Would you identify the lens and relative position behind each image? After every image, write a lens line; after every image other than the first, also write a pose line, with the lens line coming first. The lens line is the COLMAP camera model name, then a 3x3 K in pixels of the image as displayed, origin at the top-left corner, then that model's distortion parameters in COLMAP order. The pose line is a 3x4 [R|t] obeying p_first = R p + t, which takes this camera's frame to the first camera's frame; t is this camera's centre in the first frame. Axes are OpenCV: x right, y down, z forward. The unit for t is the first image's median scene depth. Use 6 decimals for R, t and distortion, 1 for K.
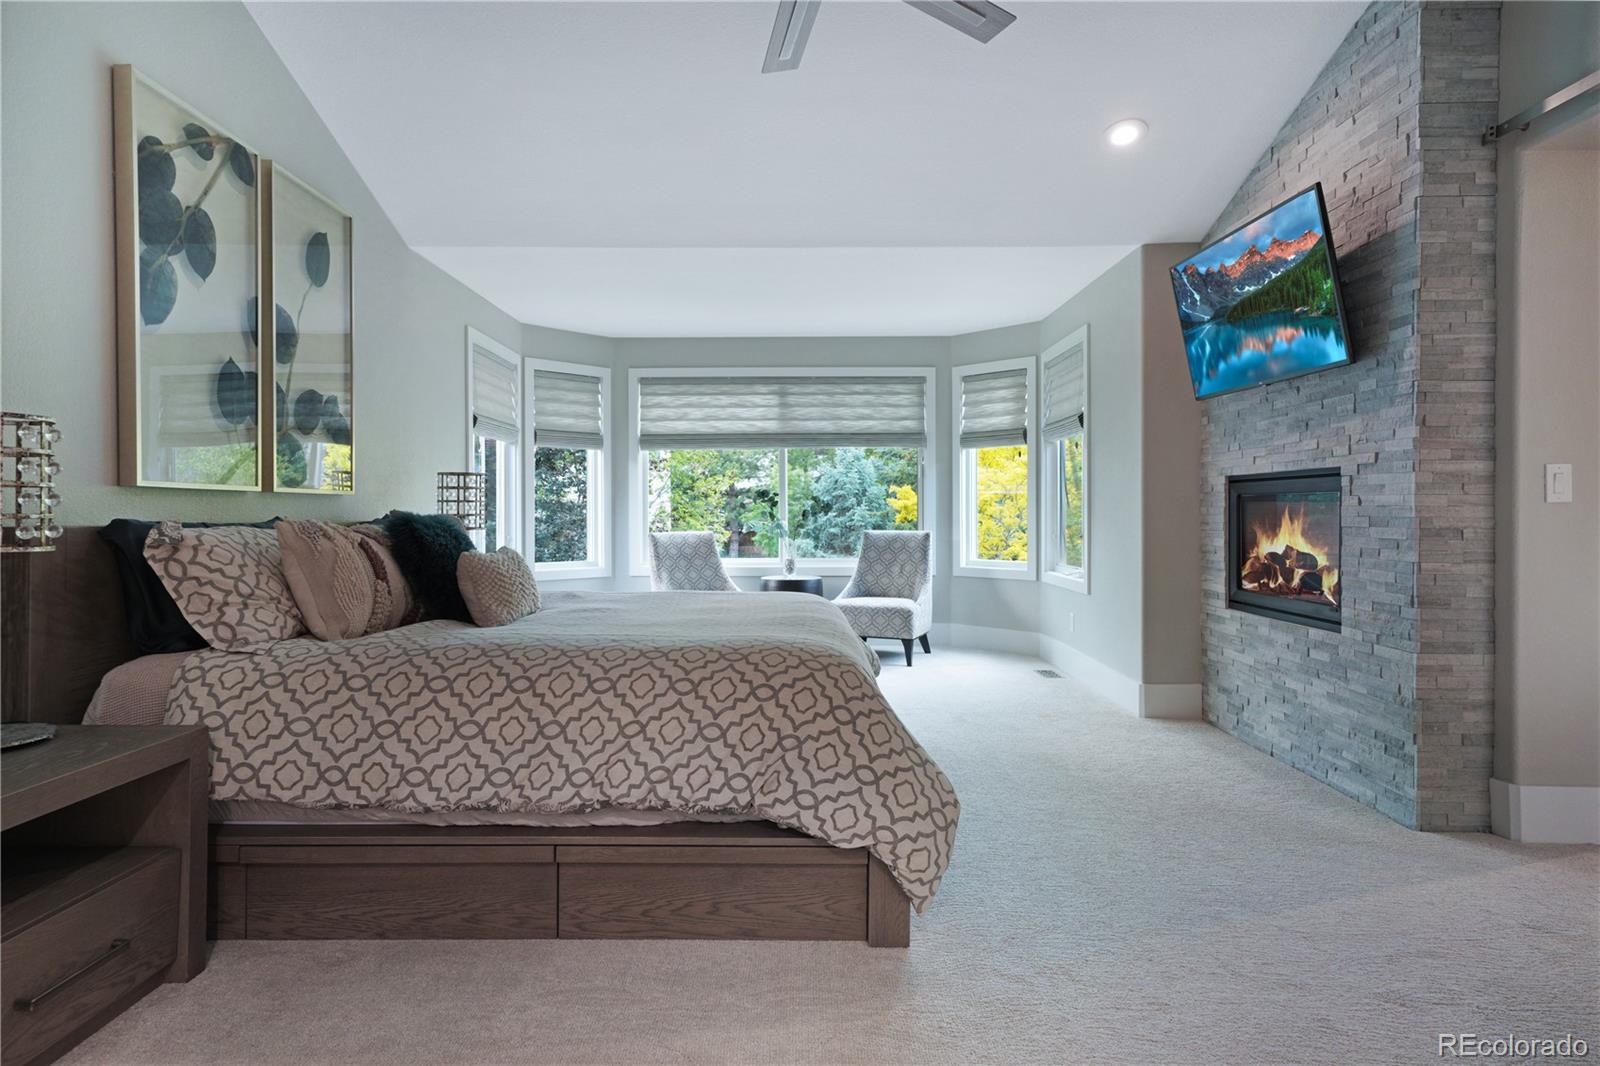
lens RADIAL K [[886.3, 0, 800.0], [0, 886.3, 533.0], [0, 0, 1]] dist [-0.001024, 0.000864]
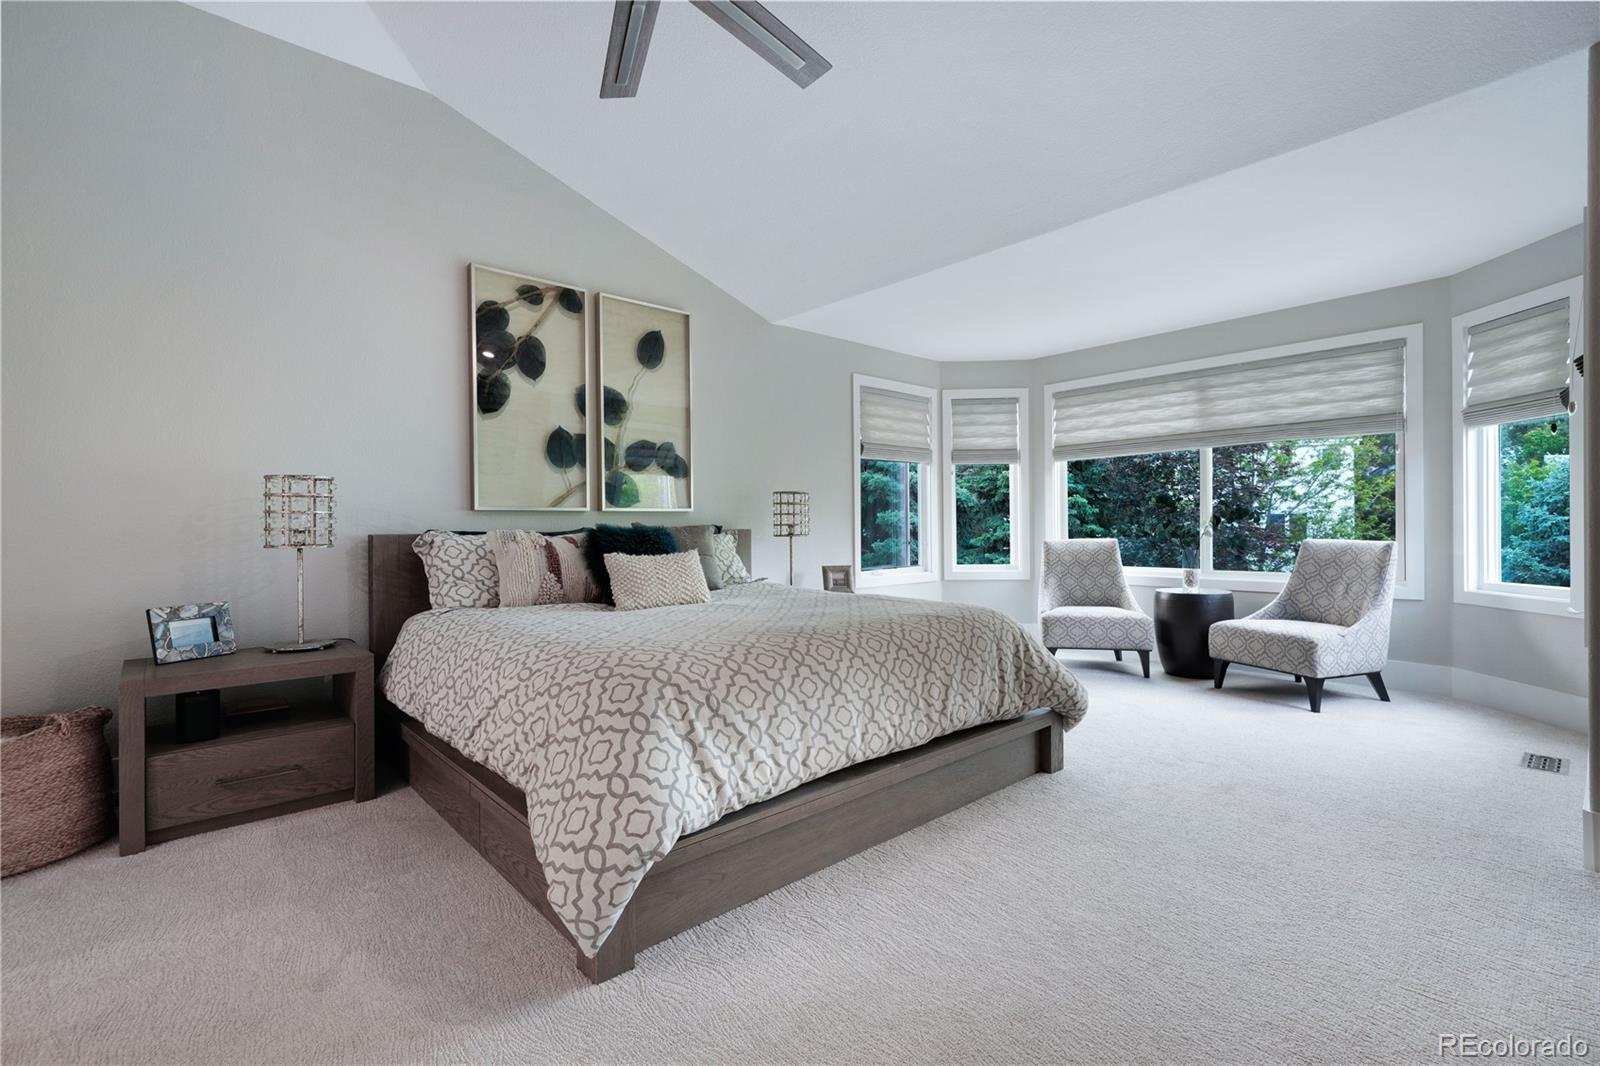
lens RADIAL K [[724.2, 0, 800.0], [0, 724.2, 533.0], [0, 0, 1]] dist [0.000697, 0.000207]
pose [[0.668812, 0.002091, -0.743429, 0.277651], [-0.006870, 0.999971, -0.003368, -0.003492], [0.743400, 0.007360, 0.668807, 0.214450]]
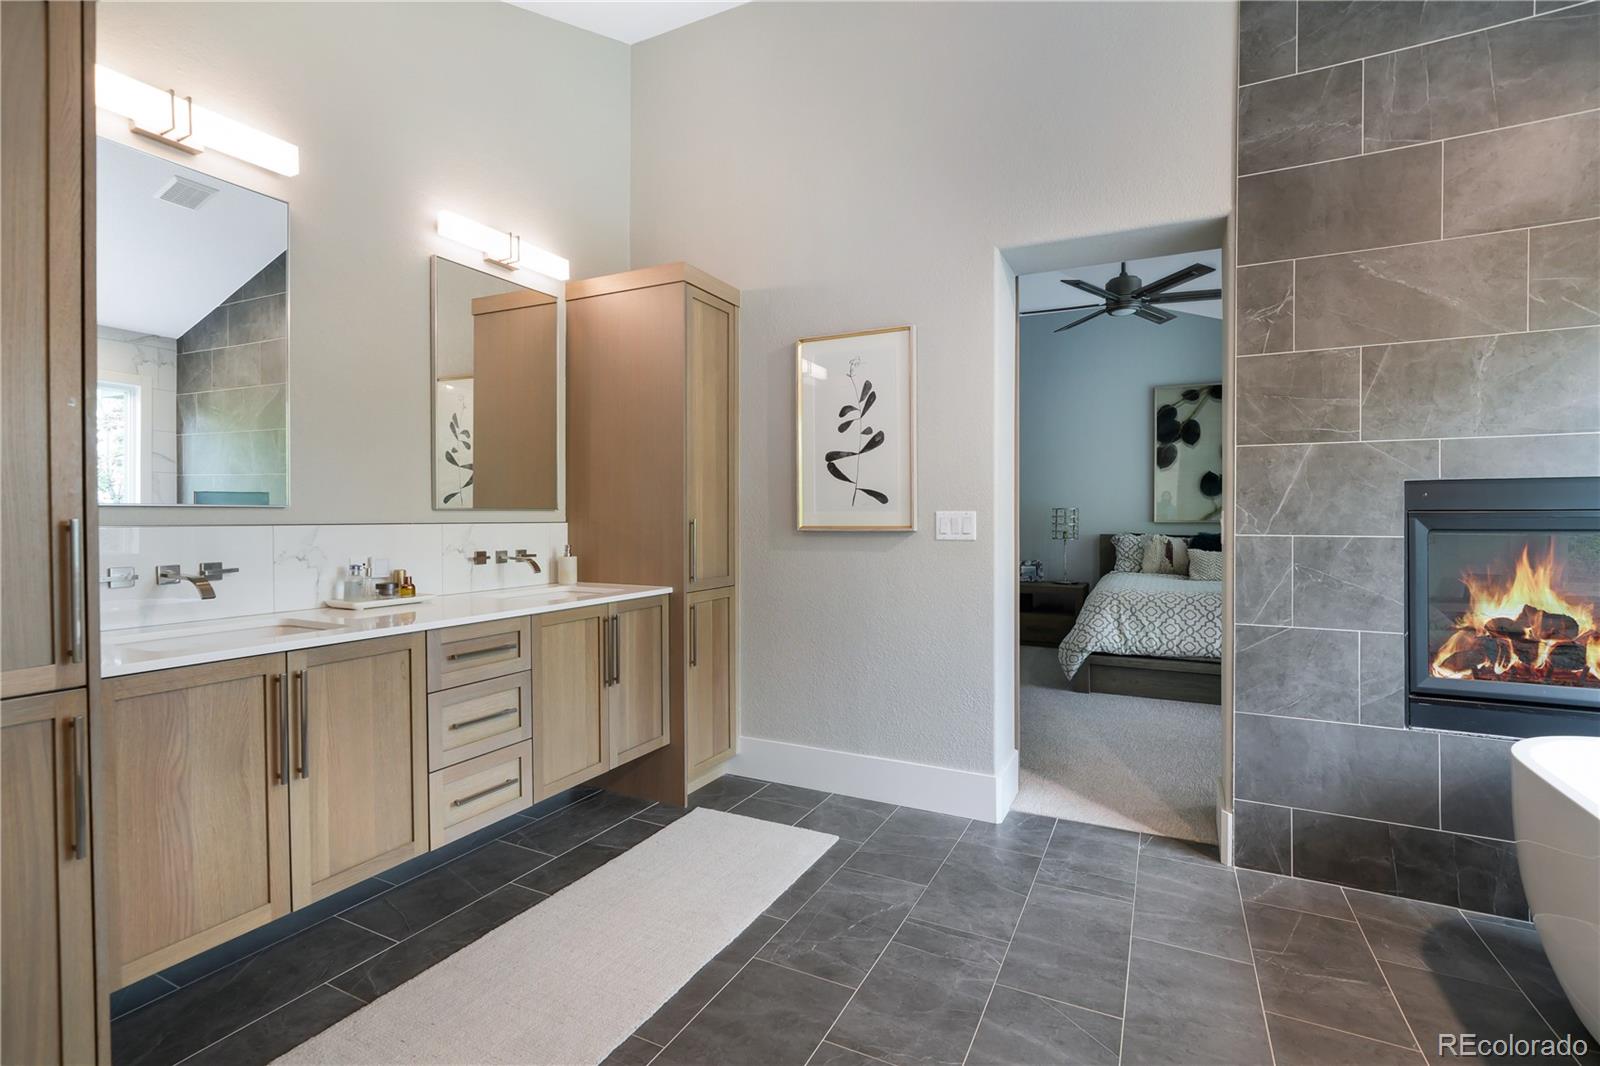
lens RADIAL K [[724.2, 0, 800.0], [0, 724.2, 533.0], [0, 0, 1]] dist [0.000697, 0.000207]
pose [[-0.438261, 0.024272, -0.898520, 0.830248], [-0.015106, 0.999295, 0.034363, -0.032711], [0.898721, 0.028633, -0.437585, 0.398954]]
